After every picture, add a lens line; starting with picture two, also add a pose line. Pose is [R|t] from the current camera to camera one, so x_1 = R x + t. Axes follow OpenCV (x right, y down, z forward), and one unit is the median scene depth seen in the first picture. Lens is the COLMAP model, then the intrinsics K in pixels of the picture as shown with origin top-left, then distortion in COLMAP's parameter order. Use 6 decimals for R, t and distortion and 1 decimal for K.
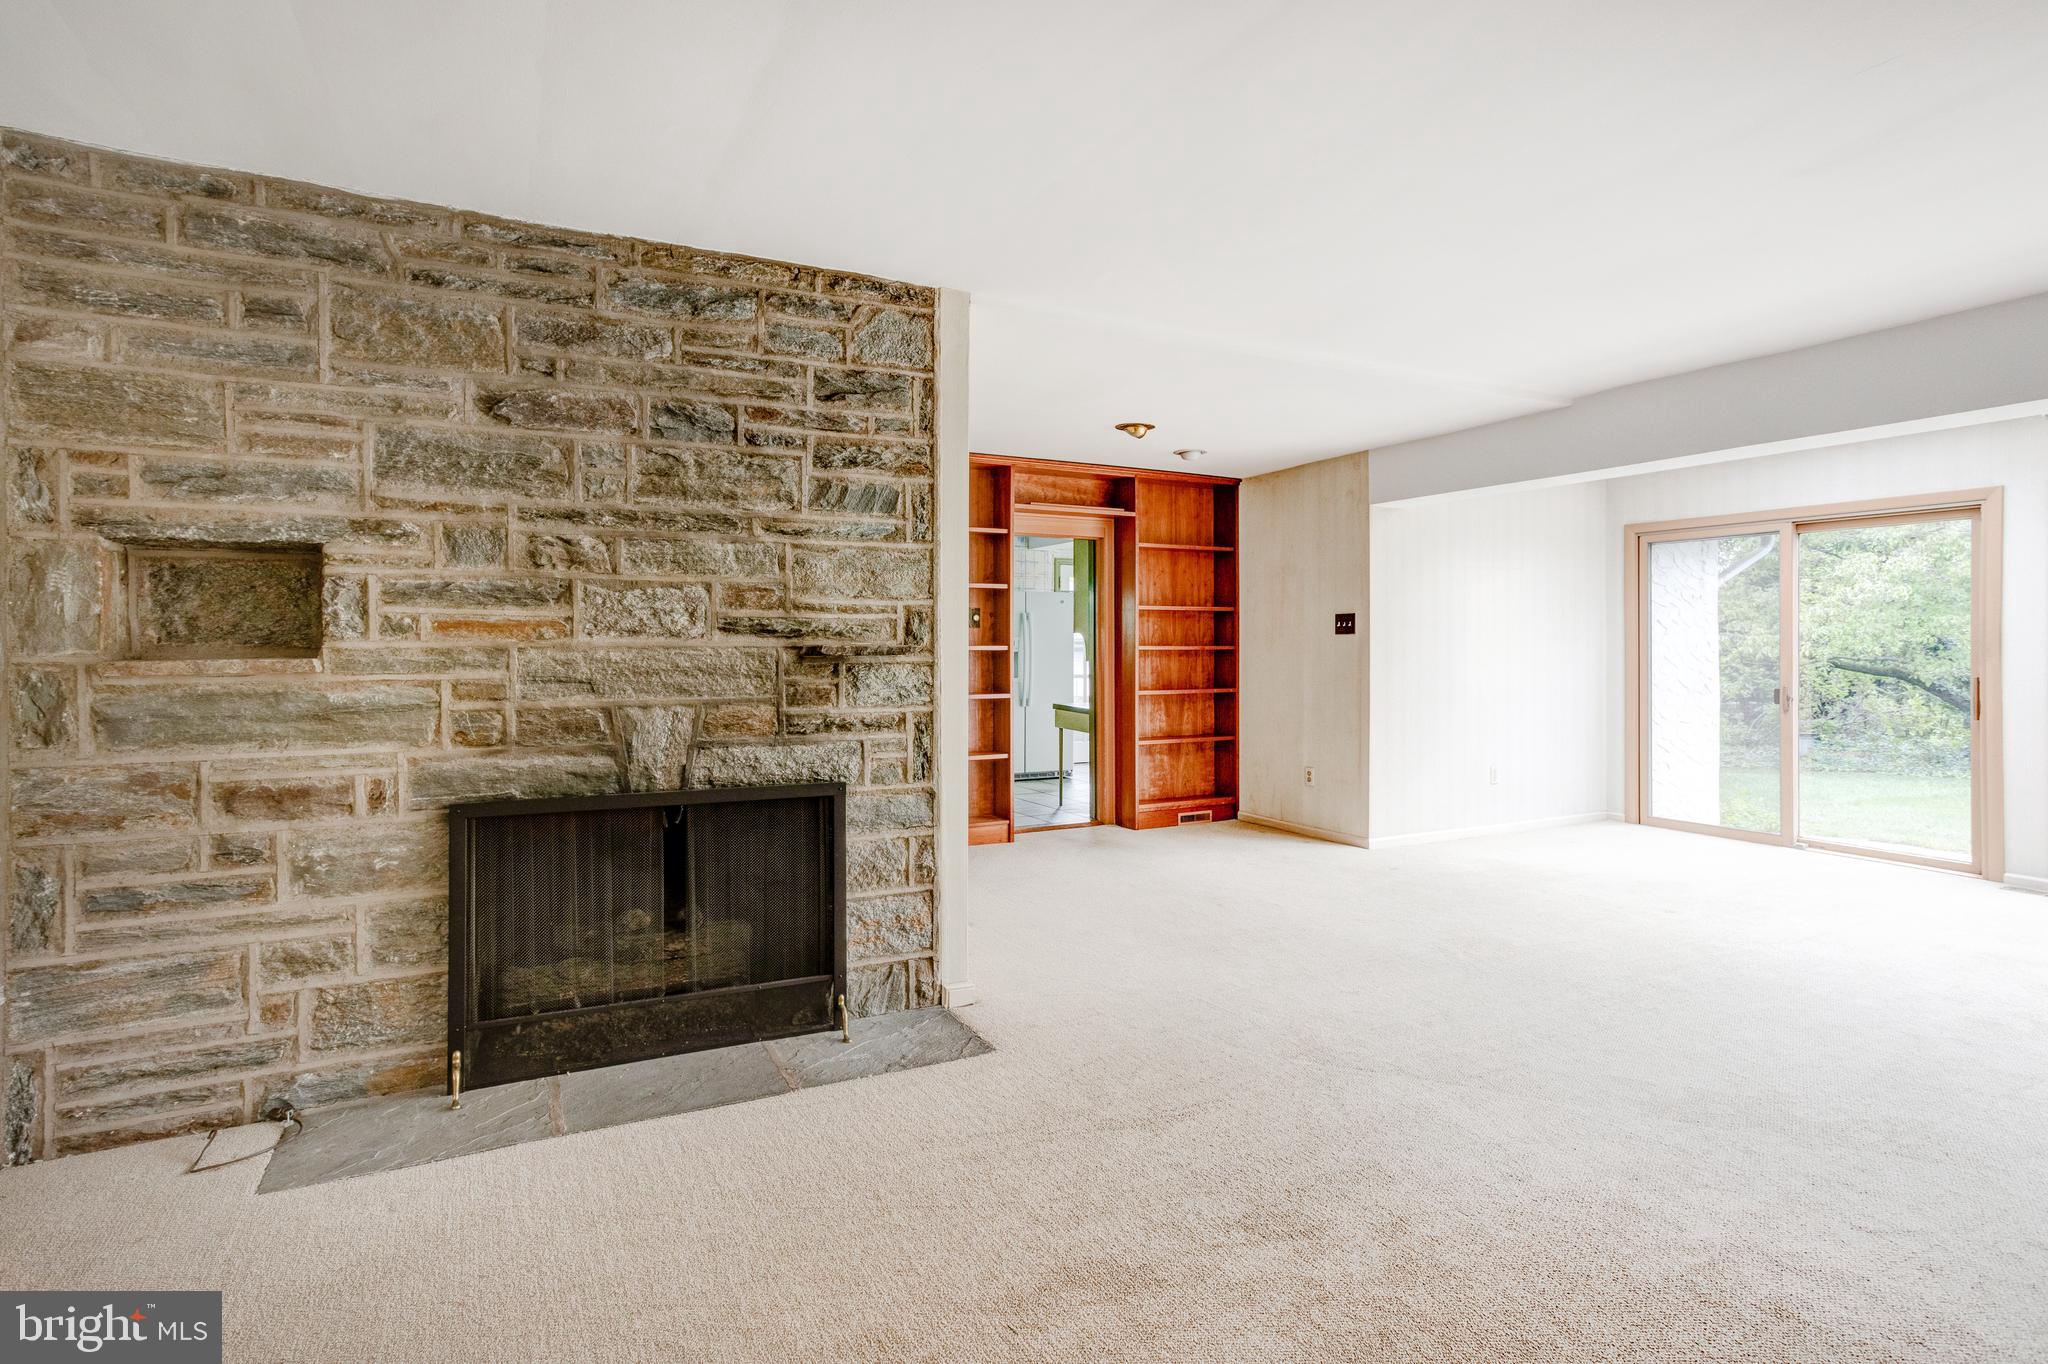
lens RADIAL K [[1001.3, 0, 1040.0], [0, 1001.3, 642.9], [0, 0, 1]] dist [-0.030825, 0.032451]
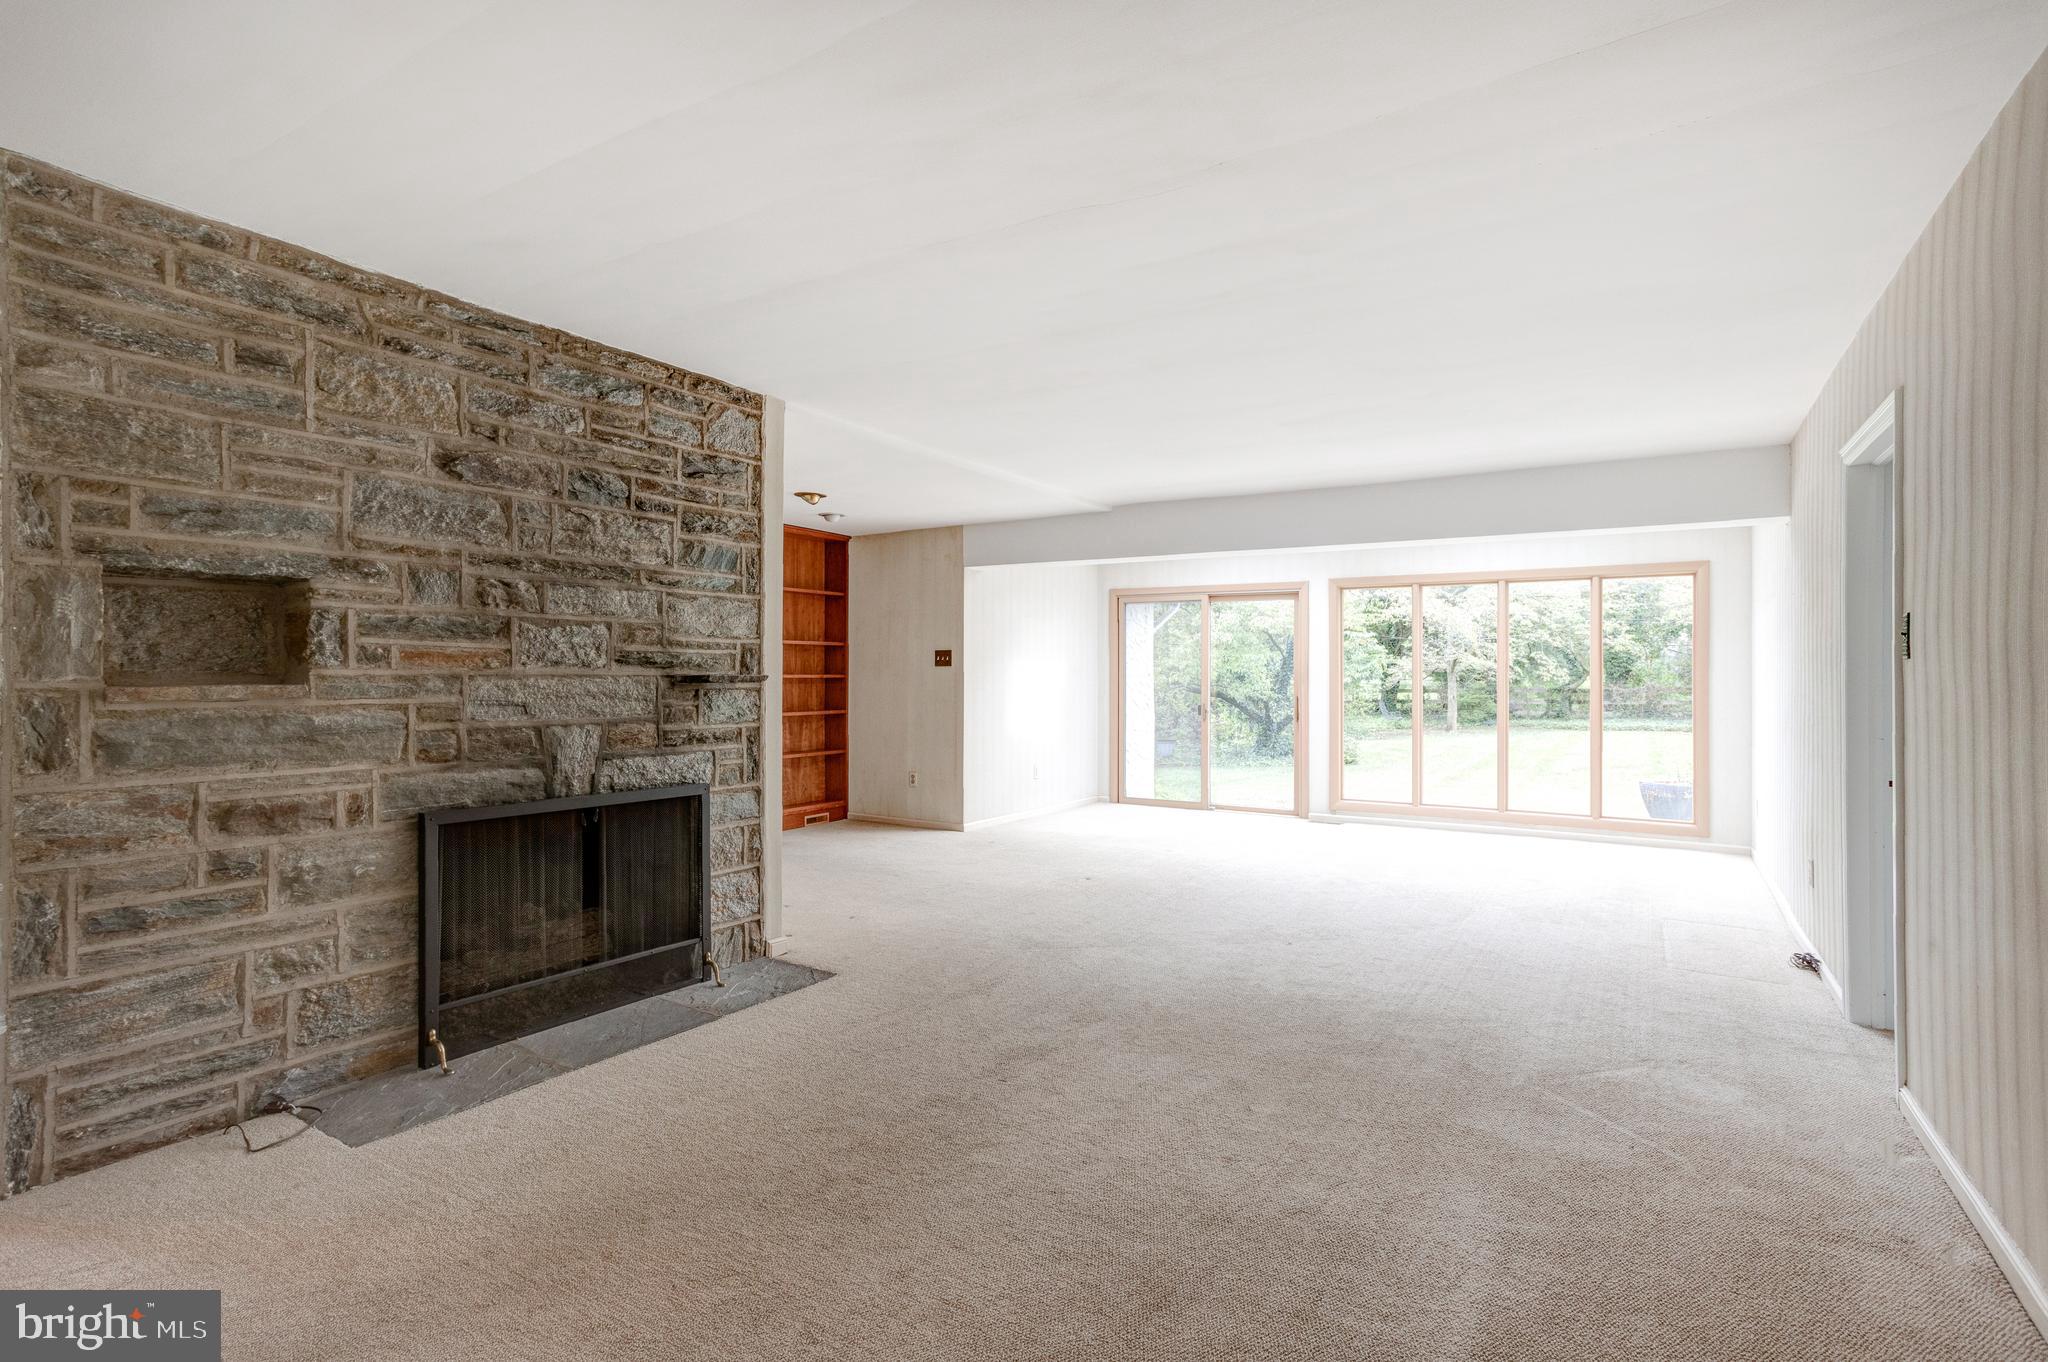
lens RADIAL K [[979.4, 0, 1032.0], [0, 979.4, 665.9], [0, 0, 1]] dist [-0.029898, 0.038071]
pose [[0.853760, 0.010280, 0.520565, -0.519355], [-0.006978, 0.999941, -0.008303, -0.001305], [-0.520620, 0.003457, 0.853781, -0.277838]]
